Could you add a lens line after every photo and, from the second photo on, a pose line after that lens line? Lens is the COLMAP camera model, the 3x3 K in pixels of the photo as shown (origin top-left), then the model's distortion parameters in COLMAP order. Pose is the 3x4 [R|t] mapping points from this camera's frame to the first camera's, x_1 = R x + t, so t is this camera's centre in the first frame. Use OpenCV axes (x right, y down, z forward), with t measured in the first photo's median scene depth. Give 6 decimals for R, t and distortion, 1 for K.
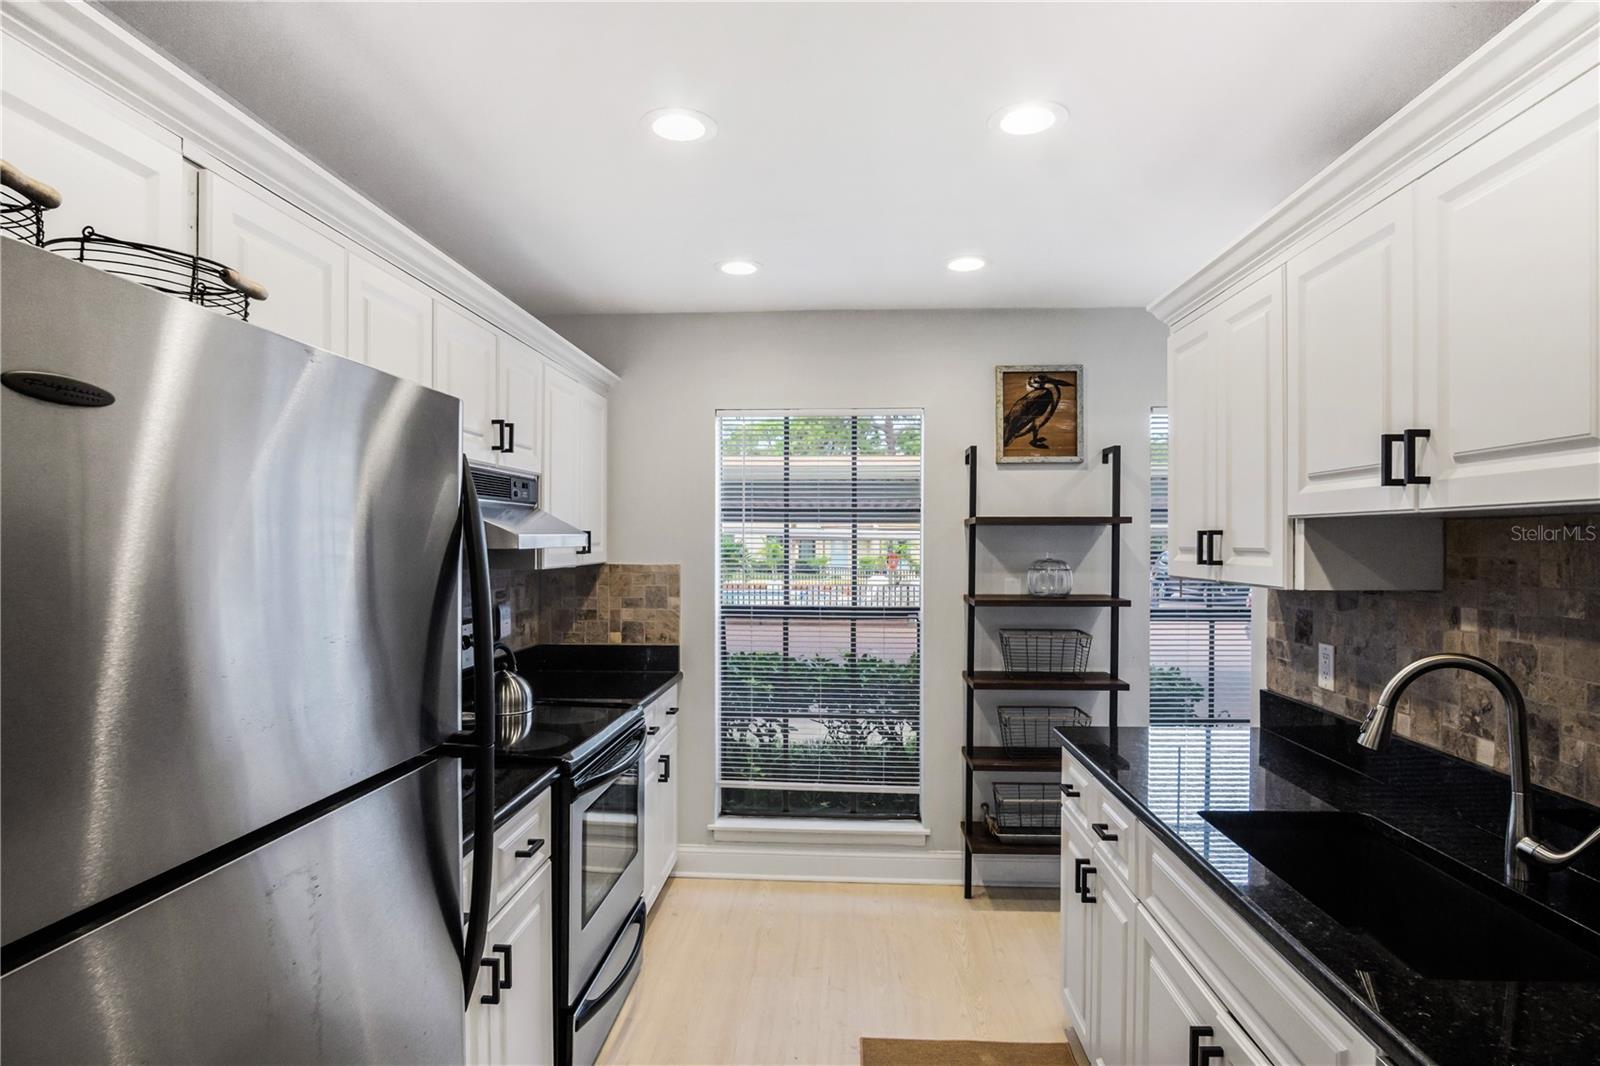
lens RADIAL K [[866.1, 0, 800.5], [0, 866.1, 531.2], [0, 0, 1]] dist [-0.030689, 0.003419]
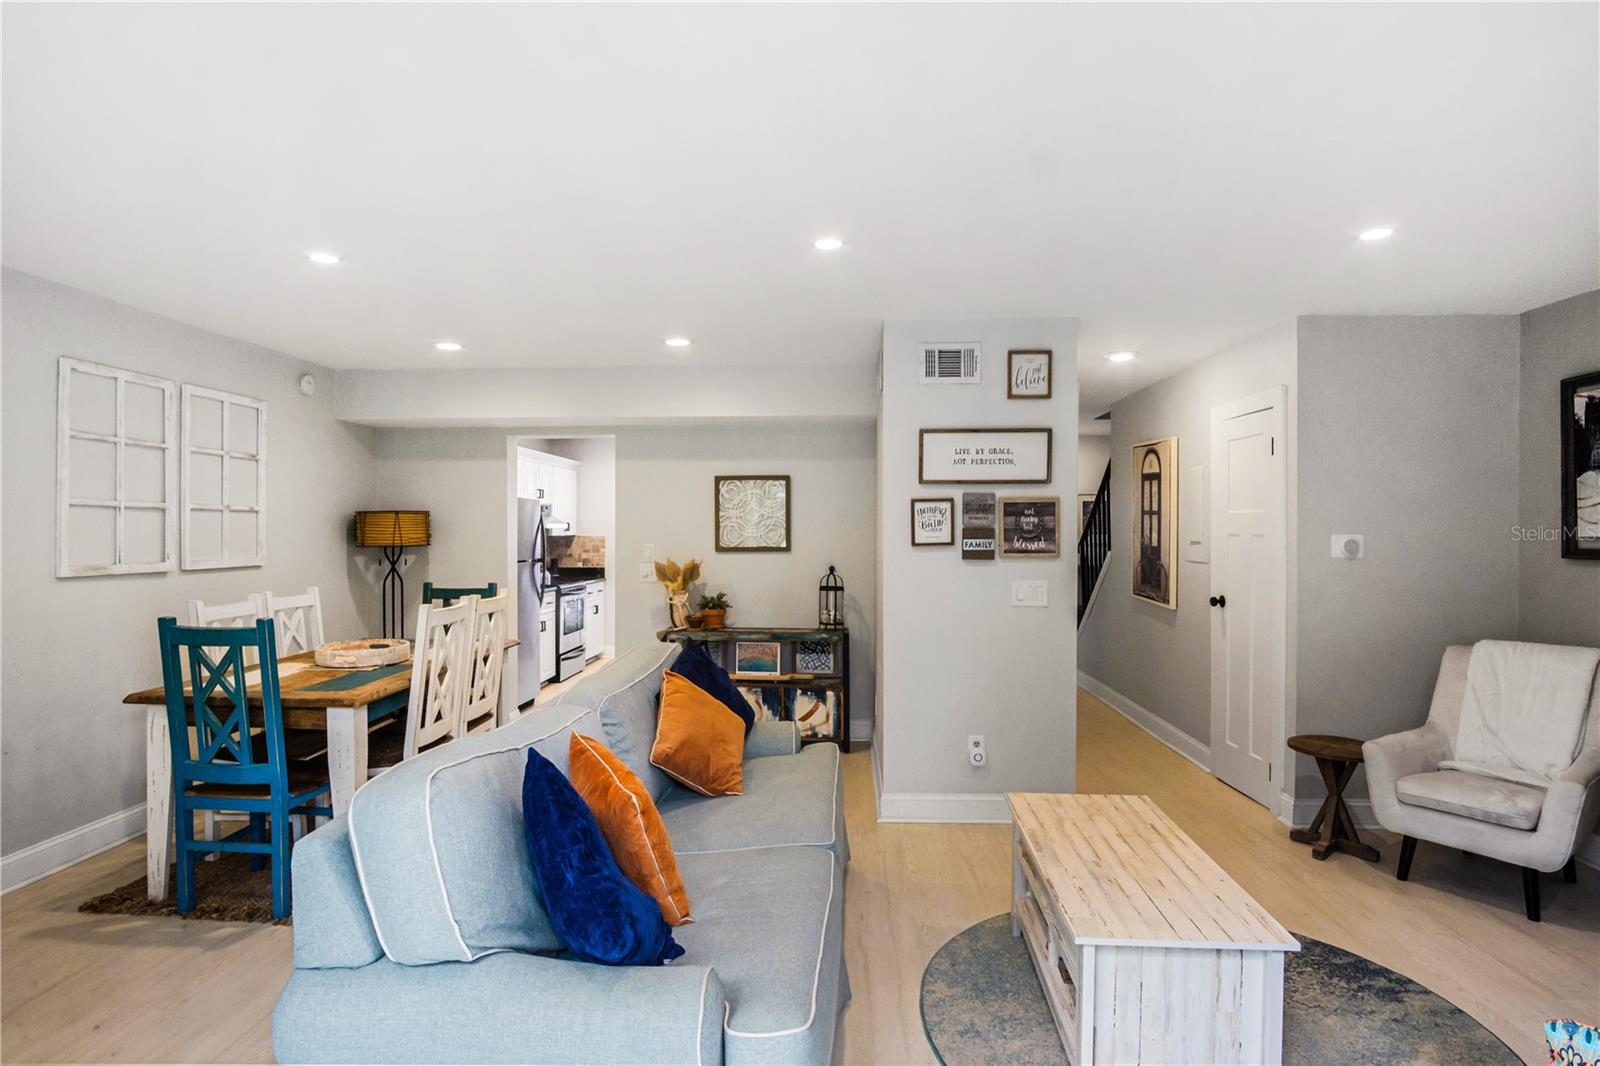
lens RADIAL K [[866.1, 0, 799.0], [0, 866.1, 535.1], [0, 0, 1]] dist [-0.030689, 0.003419]
pose [[0.999997, 0.001008, 0.002350, 0.459635], [-0.001050, 0.999843, 0.017700, -0.009399], [-0.002332, -0.017703, 0.999841, -1.668457]]
